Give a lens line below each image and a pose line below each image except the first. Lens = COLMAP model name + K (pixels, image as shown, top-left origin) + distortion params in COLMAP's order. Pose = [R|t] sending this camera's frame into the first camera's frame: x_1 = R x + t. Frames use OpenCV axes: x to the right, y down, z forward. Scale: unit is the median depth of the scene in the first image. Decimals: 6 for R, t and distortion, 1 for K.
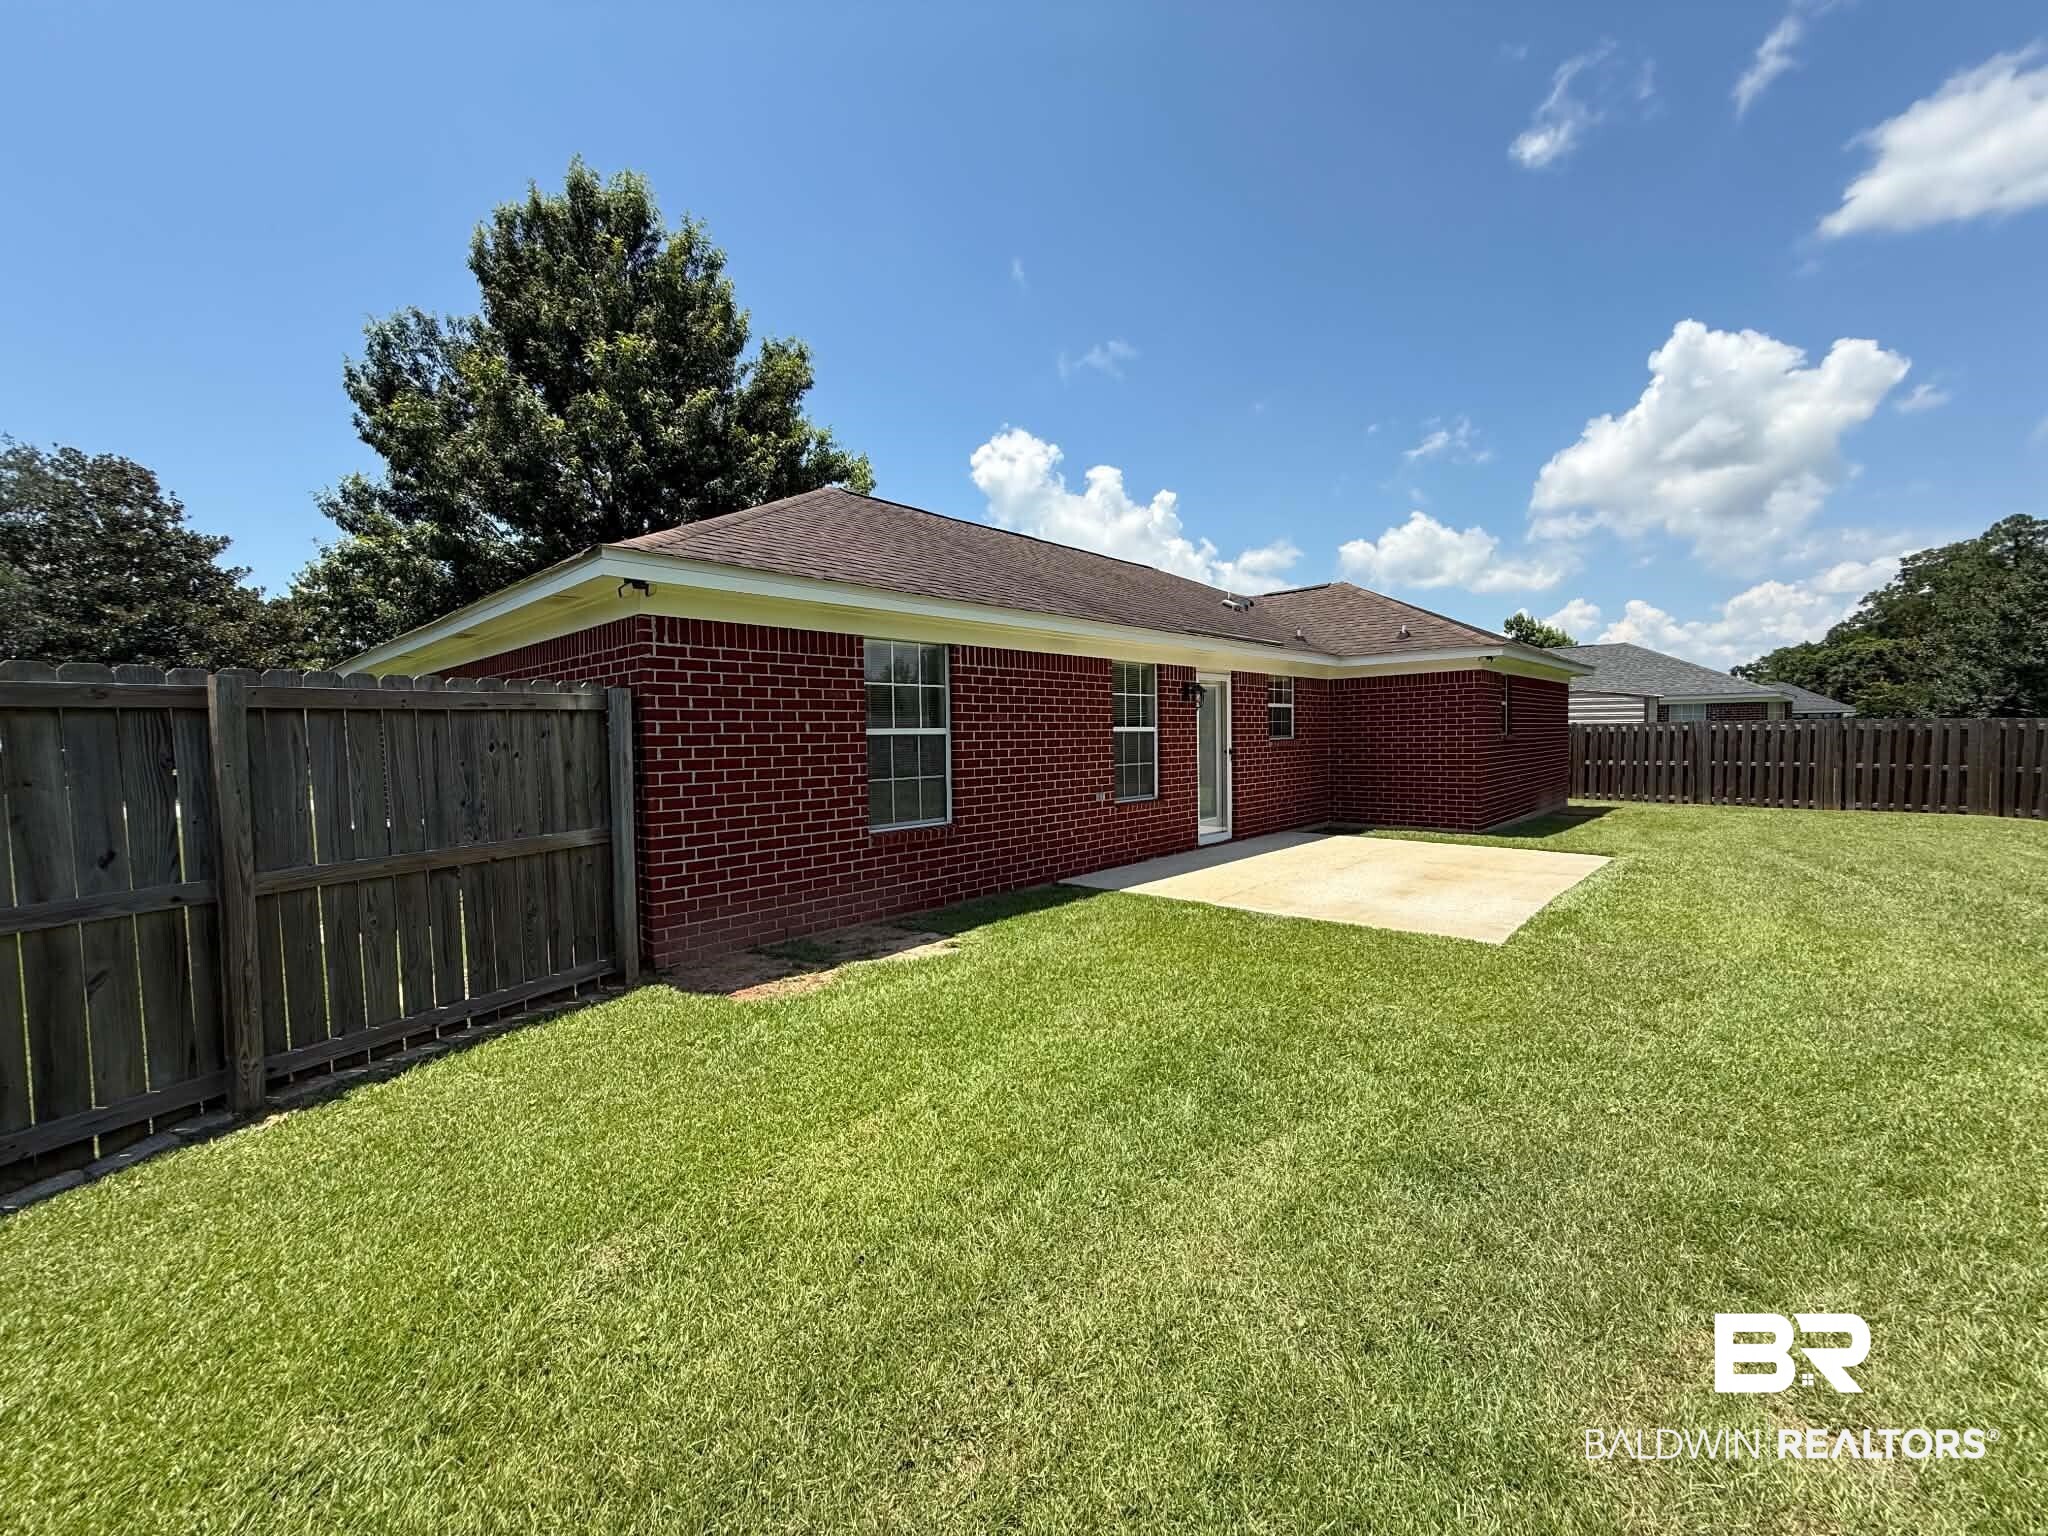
lens RADIAL K [[810.8, 0, 1015.7], [0, 810.8, 768.7], [0, 0, 1]] dist [0.000223, 0.000412]
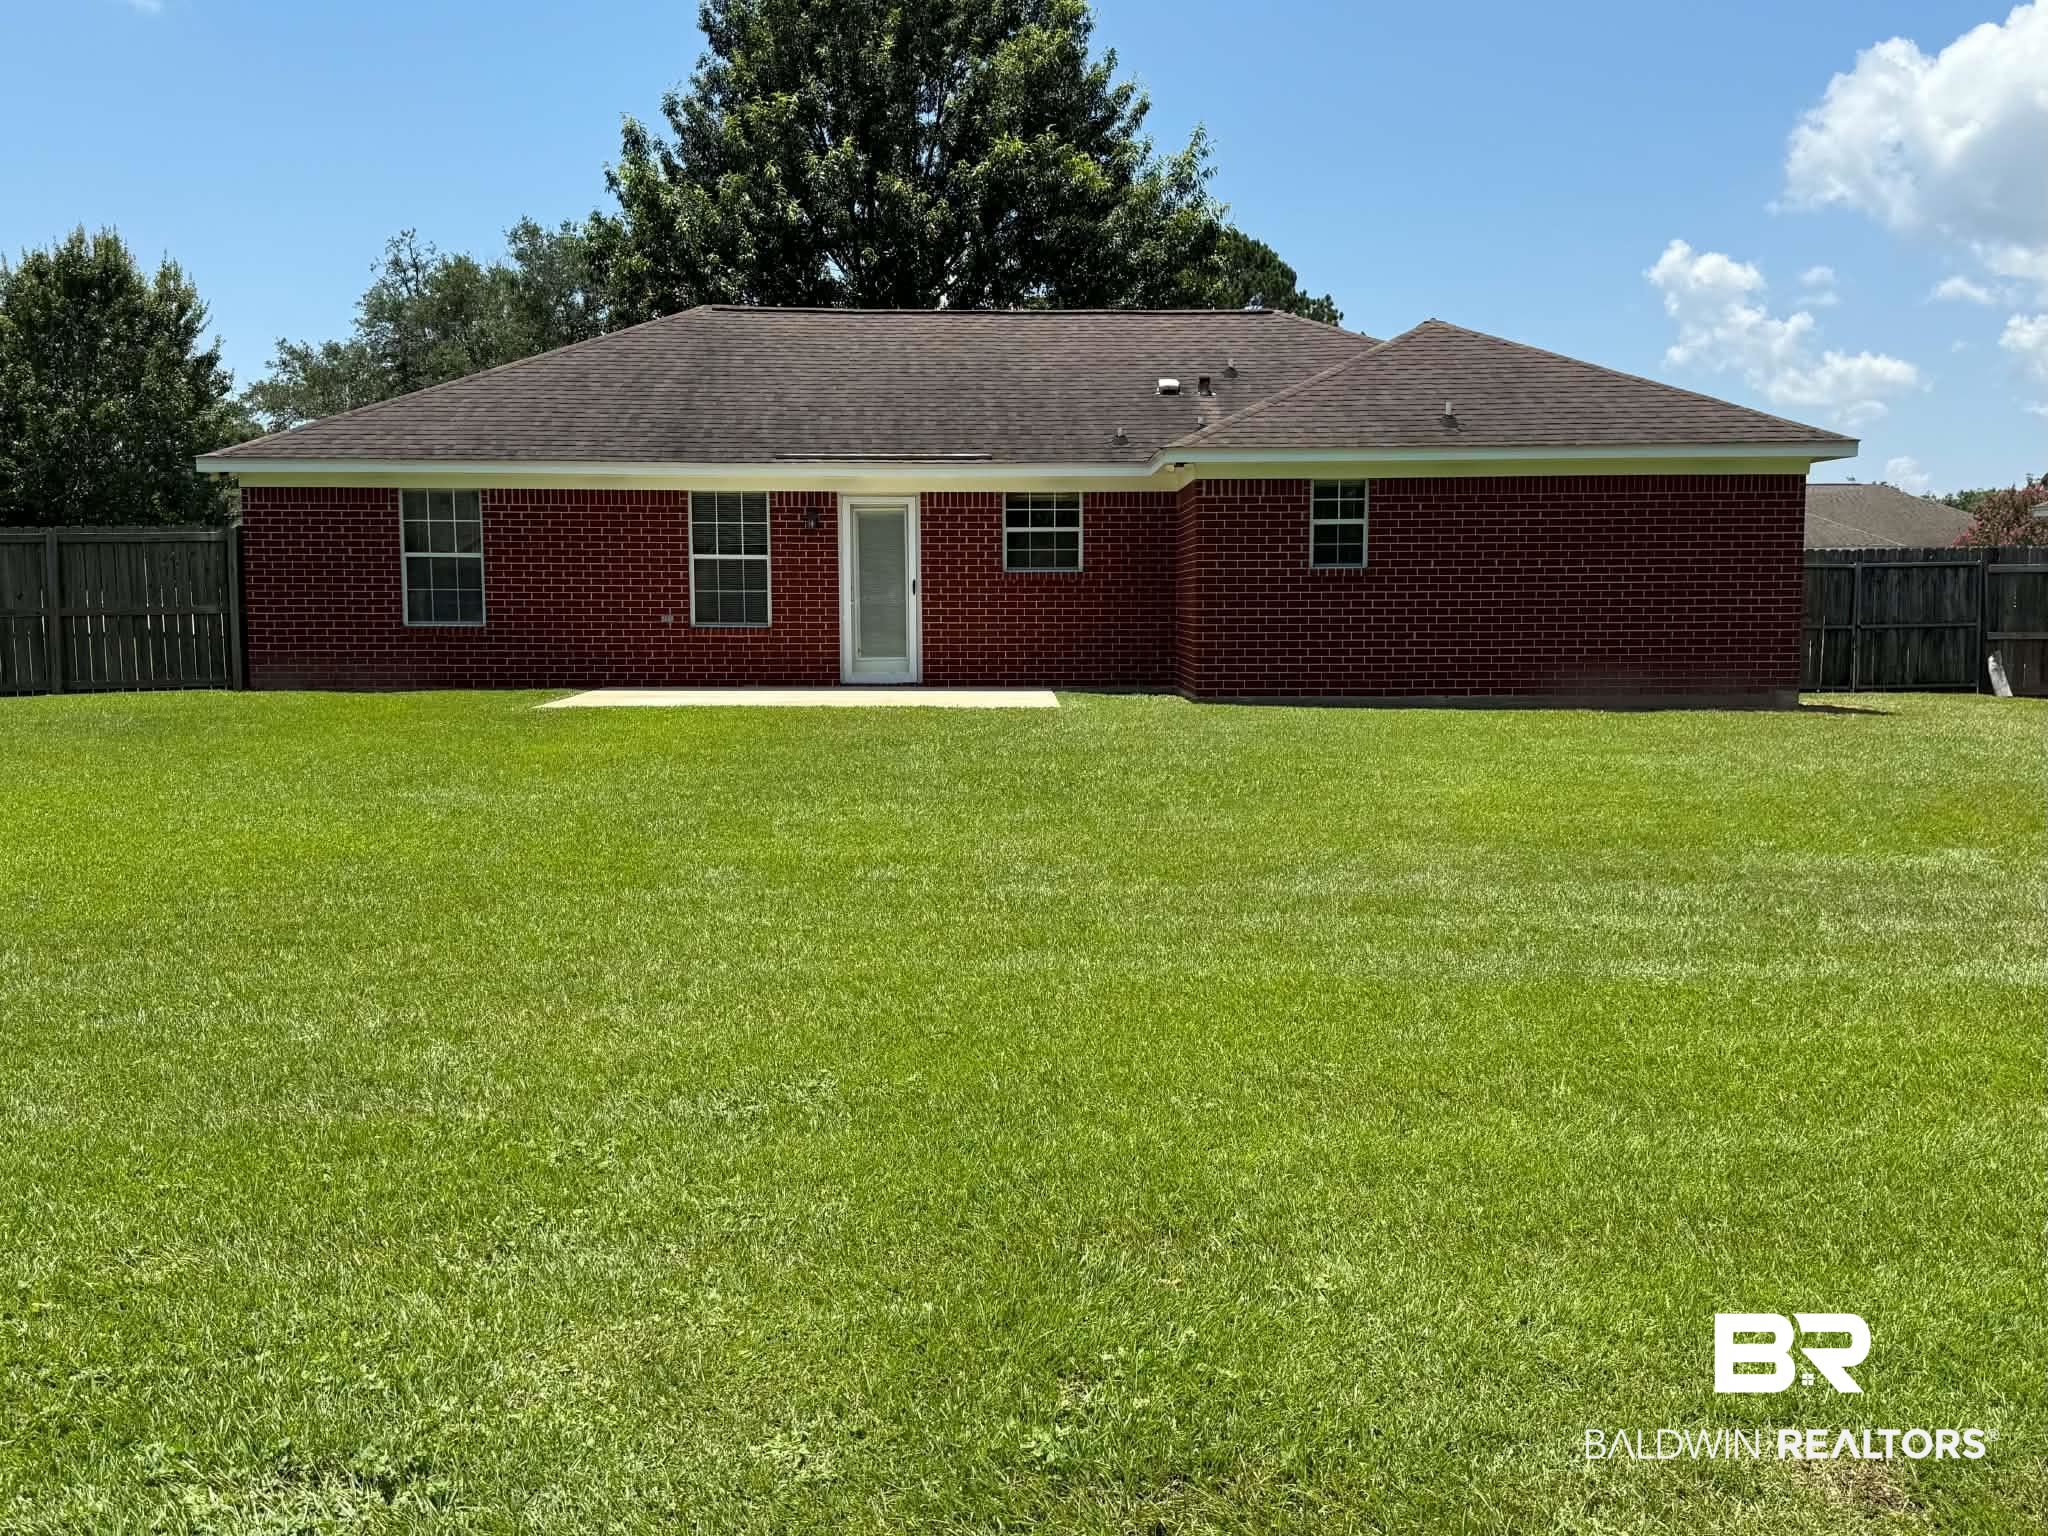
lens RADIAL K [[1841.1, 0, 1026.4], [0, 1841.1, 770.2], [0, 0, 1]] dist [0.128110, -0.240191]
pose [[0.703961, 0.084714, -0.705169, 2.218913], [-0.040648, 0.996039, 0.079078, 0.021616], [0.709075, -0.027004, 0.704616, -0.421859]]
